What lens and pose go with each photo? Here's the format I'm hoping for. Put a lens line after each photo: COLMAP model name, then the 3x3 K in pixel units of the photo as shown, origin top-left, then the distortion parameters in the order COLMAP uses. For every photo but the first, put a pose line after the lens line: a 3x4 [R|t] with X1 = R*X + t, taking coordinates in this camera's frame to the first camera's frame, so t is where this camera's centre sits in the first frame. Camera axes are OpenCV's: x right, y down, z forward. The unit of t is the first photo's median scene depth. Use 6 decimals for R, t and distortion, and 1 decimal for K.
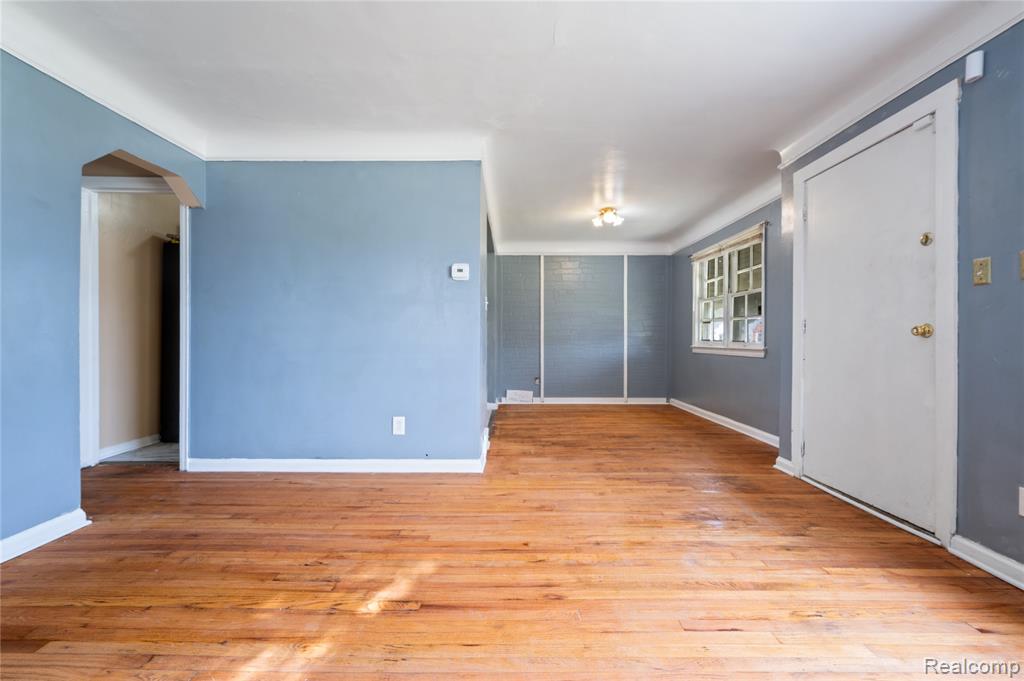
lens RADIAL K [[429.2, 0, 507.9], [0, 429.2, 340.9], [0, 0, 1]] dist [-0.000470, -0.000108]
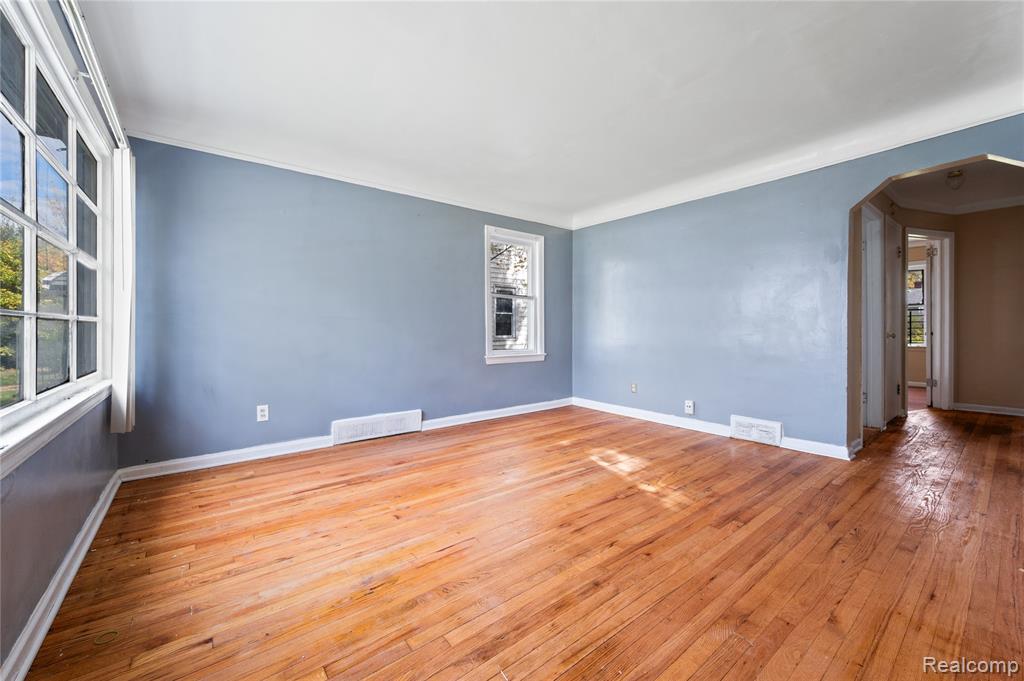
lens RADIAL K [[406.0, 0, 512.8], [0, 406.0, 331.8], [0, 0, 1]] dist [0.000410, -0.000356]
pose [[-0.777967, 0.002144, -0.628302, 0.511821], [-0.003036, 0.999970, 0.007171, -0.003873], [0.628298, 0.007487, -0.777937, 0.941871]]
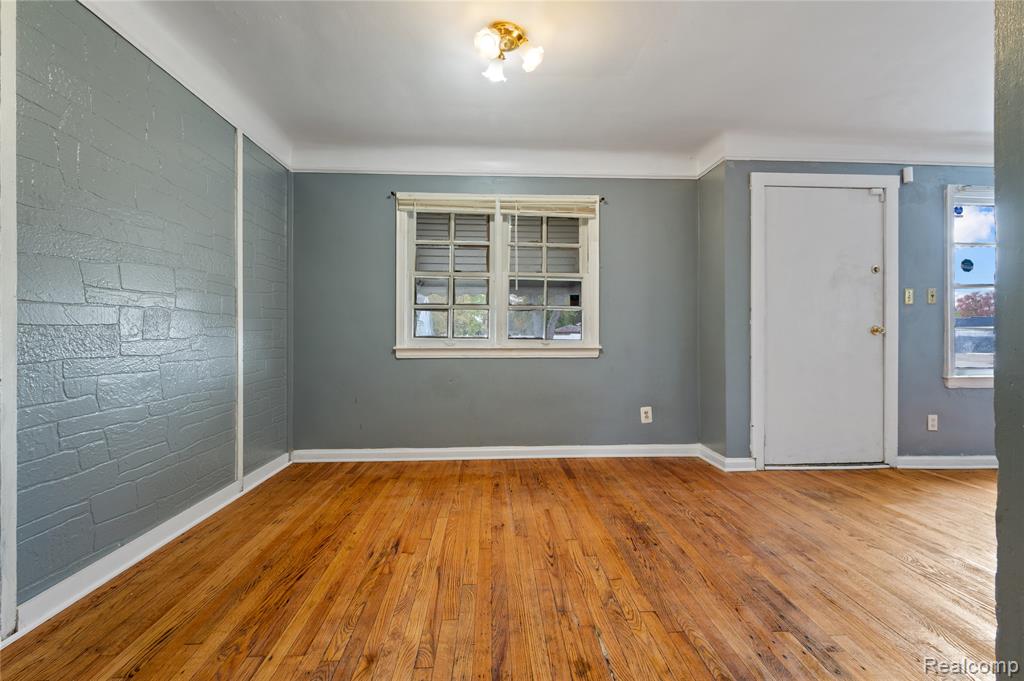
lens RADIAL K [[427.6, 0, 513.1], [0, 427.6, 334.4], [0, 0, 1]] dist [-0.000947, 0.000043]
pose [[-0.057397, -0.000885, 0.998351, -0.294734], [0.003497, 0.999993, 0.001087, -0.009723], [-0.998345, 0.003553, -0.057394, 1.541892]]
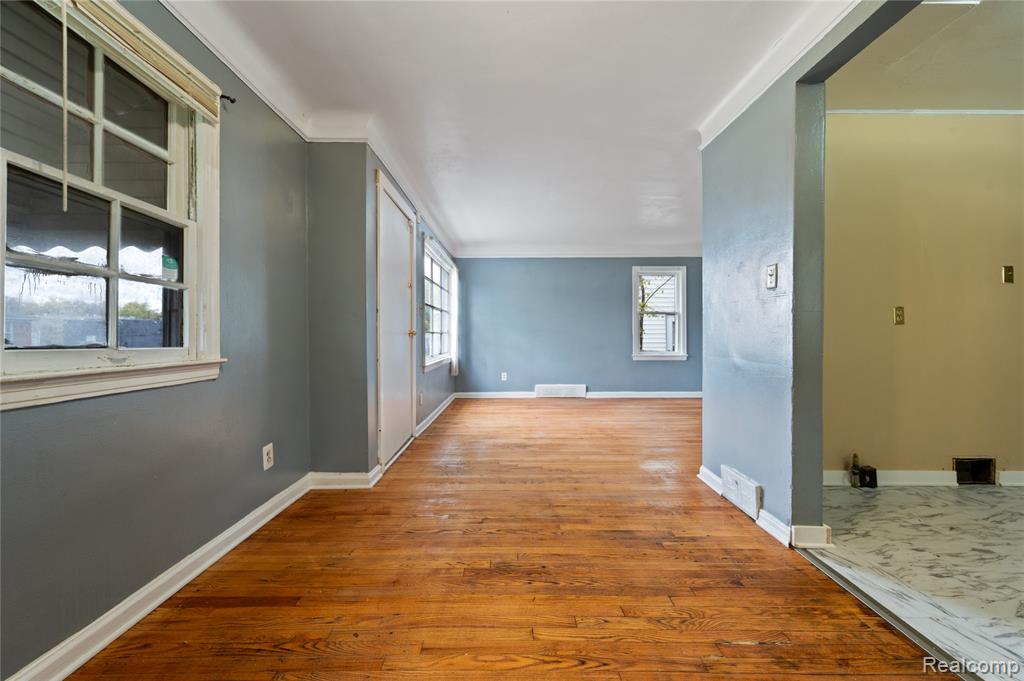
lens RADIAL K [[403.8, 0, 510.6], [0, 403.8, 337.3], [0, 0, 1]] dist [-0.000814, 0.000088]
pose [[-0.999940, -0.001947, -0.010809, 0.358039], [-0.002026, 0.999972, 0.007262, -0.012115], [0.010795, 0.007284, -0.999915, 1.832033]]
